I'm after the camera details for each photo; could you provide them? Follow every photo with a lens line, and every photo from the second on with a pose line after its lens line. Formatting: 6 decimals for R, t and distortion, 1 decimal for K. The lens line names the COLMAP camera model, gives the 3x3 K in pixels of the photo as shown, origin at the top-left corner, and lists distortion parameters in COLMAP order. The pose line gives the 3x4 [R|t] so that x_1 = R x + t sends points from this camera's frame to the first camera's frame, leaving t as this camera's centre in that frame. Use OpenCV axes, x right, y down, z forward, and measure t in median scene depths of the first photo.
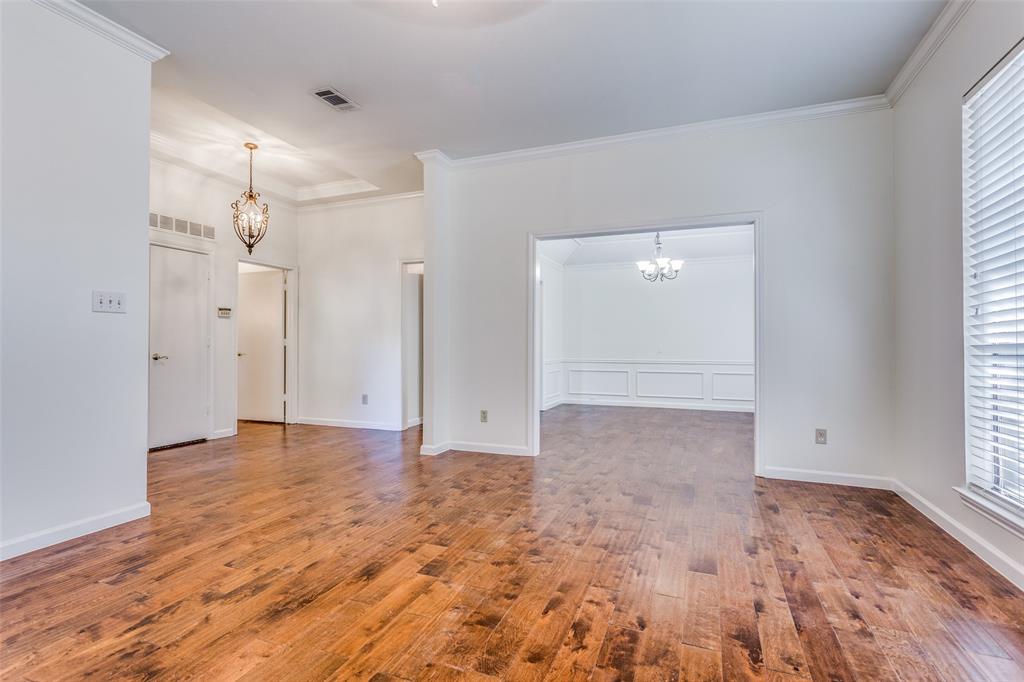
lens RADIAL K [[486.7, 0, 512.5], [0, 486.7, 343.5], [0, 0, 1]] dist [0.031403, 0.000195]
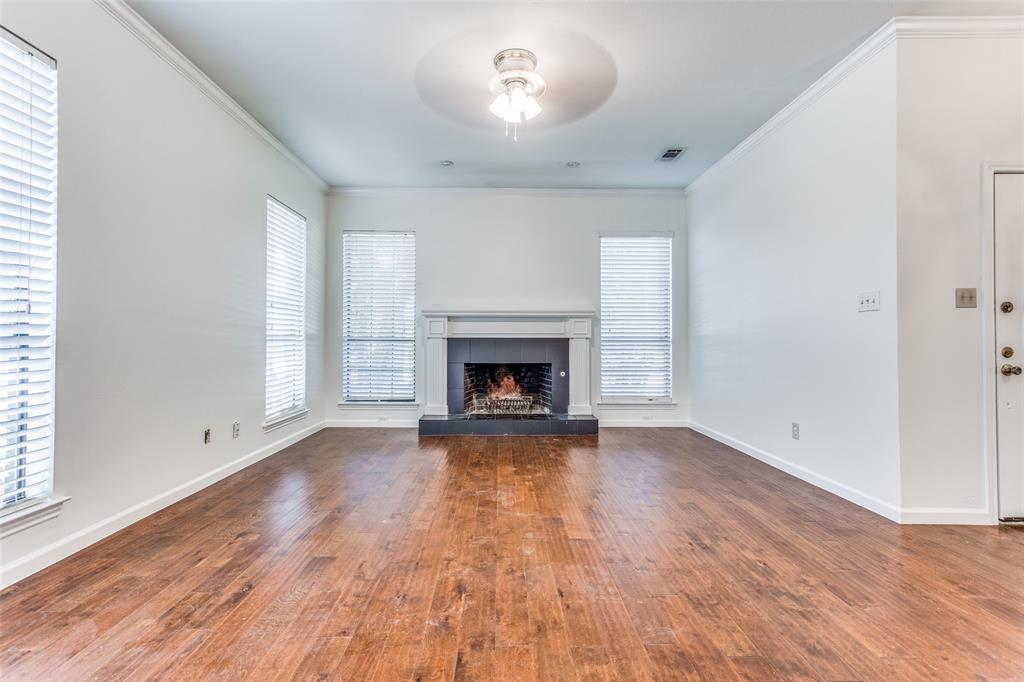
lens RADIAL K [[486.7, 0, 510.9], [0, 486.7, 337.2], [0, 0, 1]] dist [0.031403, 0.000195]
pose [[-0.921238, -0.004632, -0.388973, 0.380566], [-0.001010, 0.999954, -0.009516, 0.000857], [0.388999, -0.008374, -0.921200, 1.880444]]
